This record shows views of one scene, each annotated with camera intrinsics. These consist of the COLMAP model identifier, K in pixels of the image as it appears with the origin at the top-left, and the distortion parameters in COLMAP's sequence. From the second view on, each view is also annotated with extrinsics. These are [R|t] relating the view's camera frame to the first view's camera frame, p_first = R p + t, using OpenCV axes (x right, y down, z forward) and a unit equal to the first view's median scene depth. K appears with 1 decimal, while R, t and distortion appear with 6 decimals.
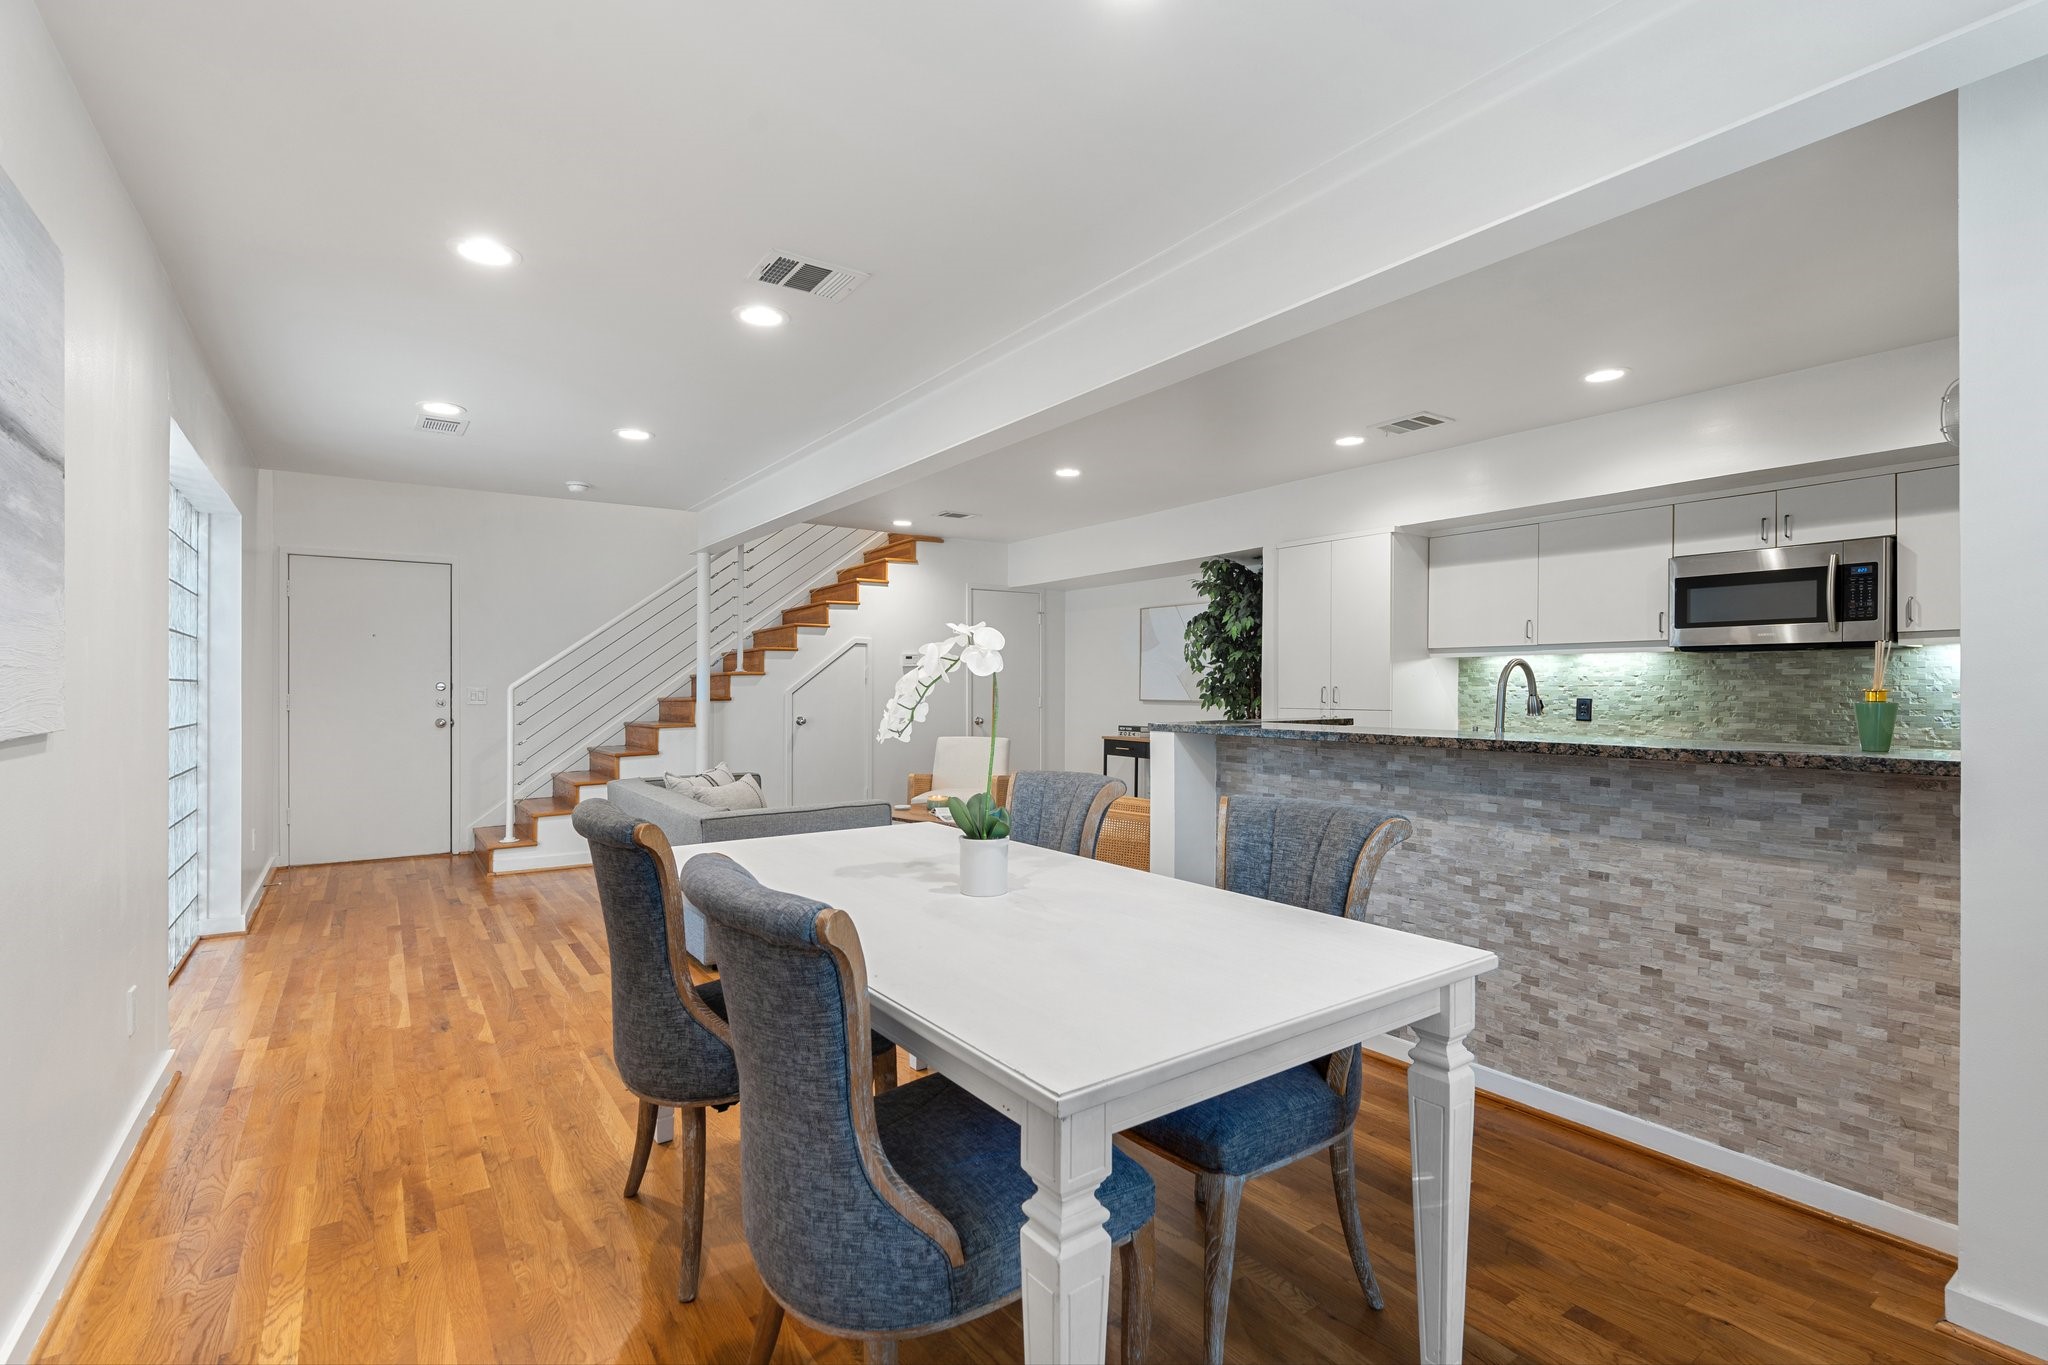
lens RADIAL K [[925.6, 0, 1023.0], [0, 925.6, 689.3], [0, 0, 1]] dist [-0.013015, 0.004110]
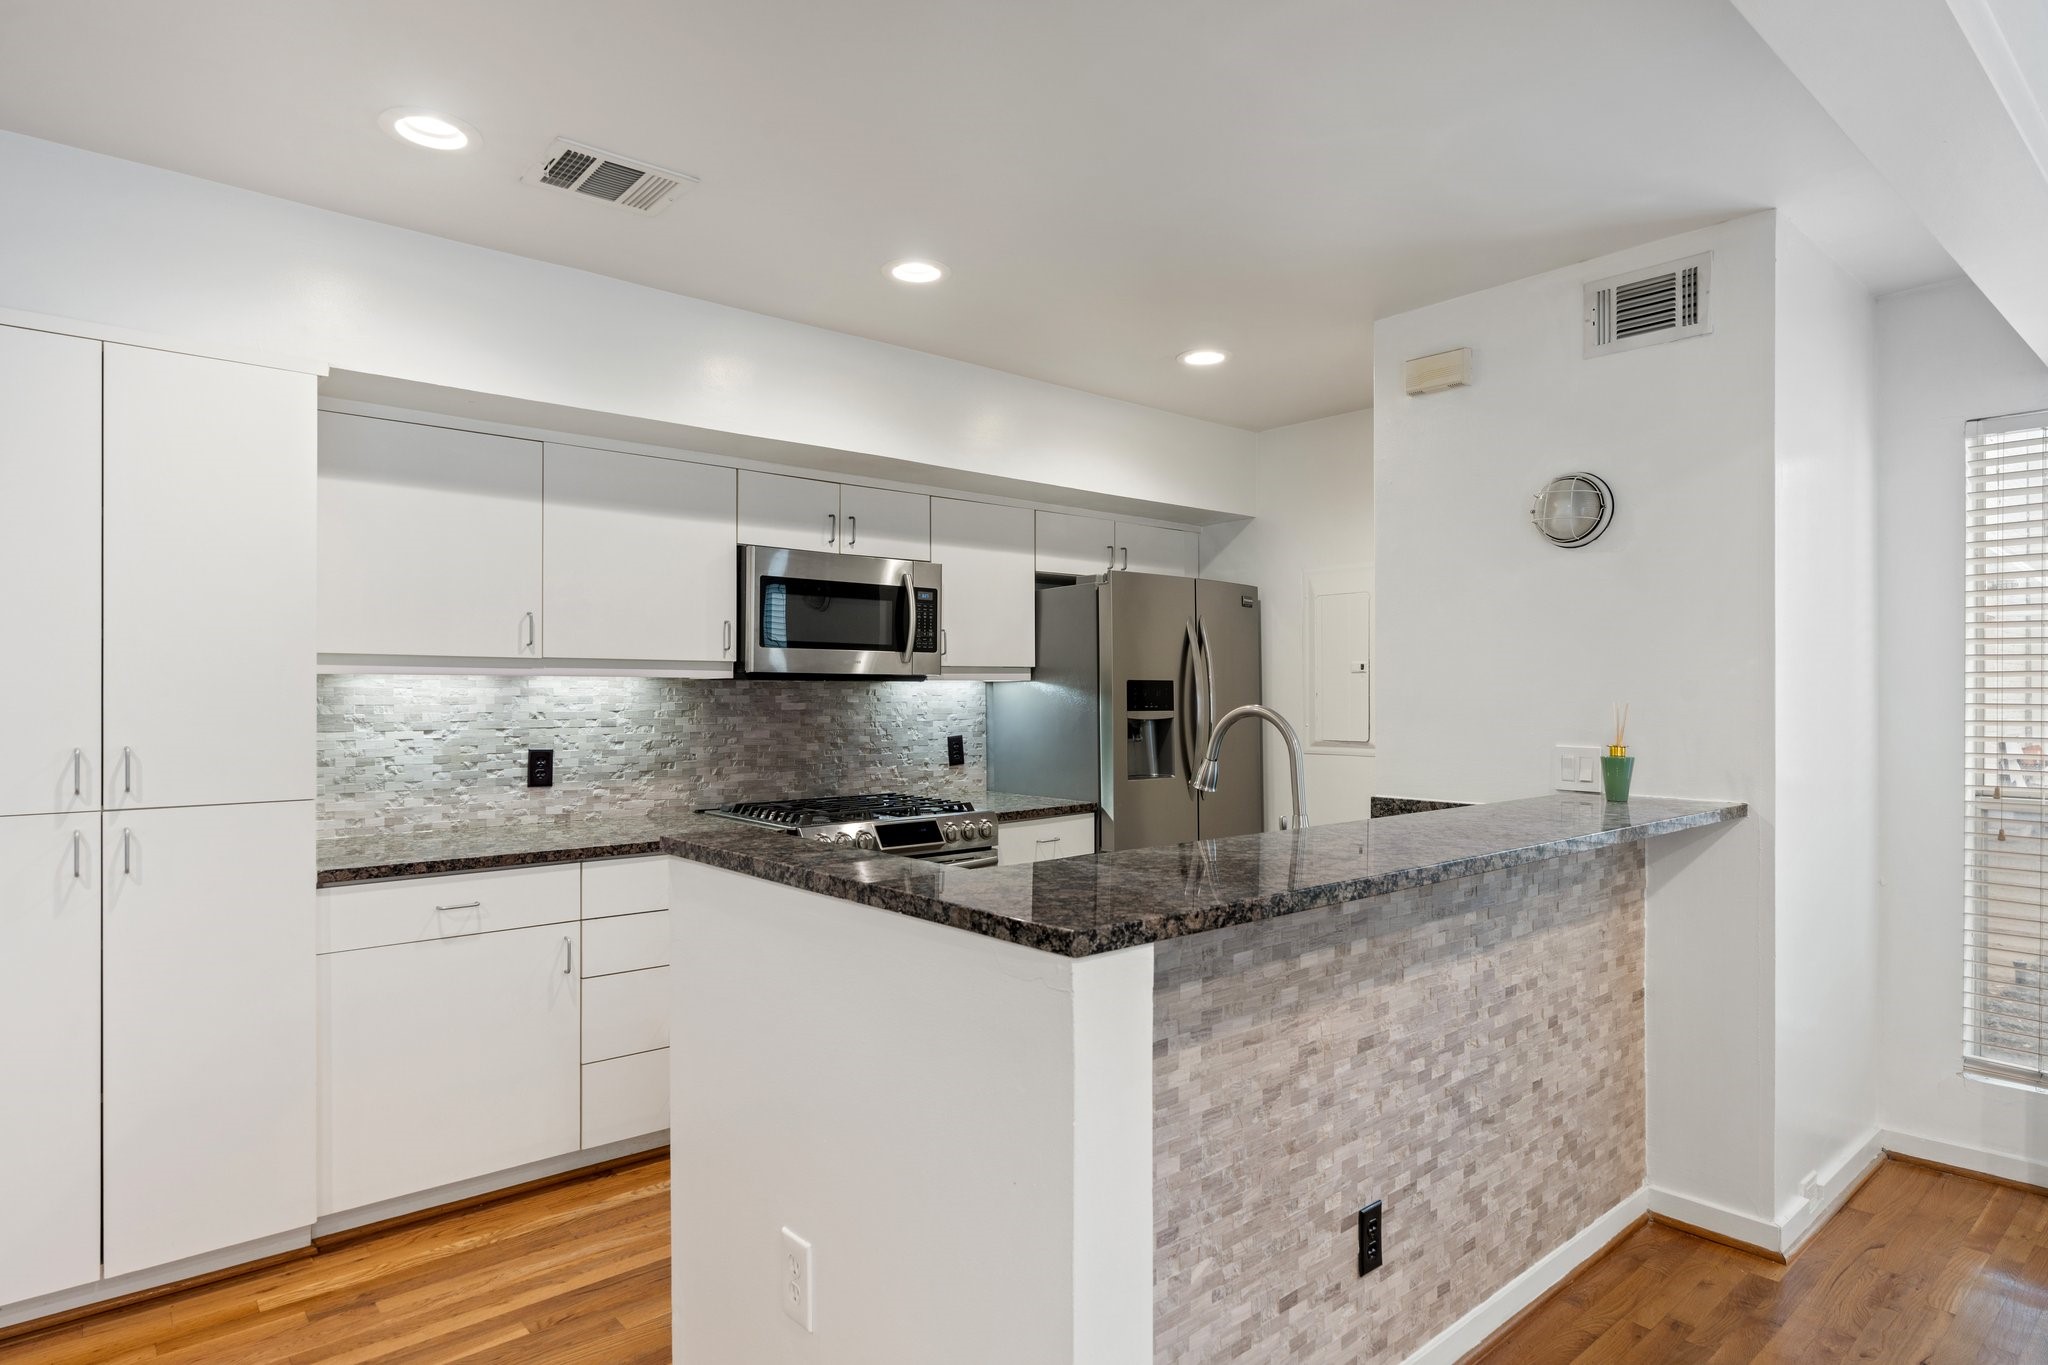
lens RADIAL K [[1129.5, 0, 1017.6], [0, 1129.5, 702.5], [0, 0, 1]] dist [-0.007353, 0.005130]
pose [[-0.092419, -0.007863, 0.995689, -0.152108], [0.000875, 0.999968, 0.007978, -0.026813], [-0.995720, 0.001609, -0.092409, 0.794601]]
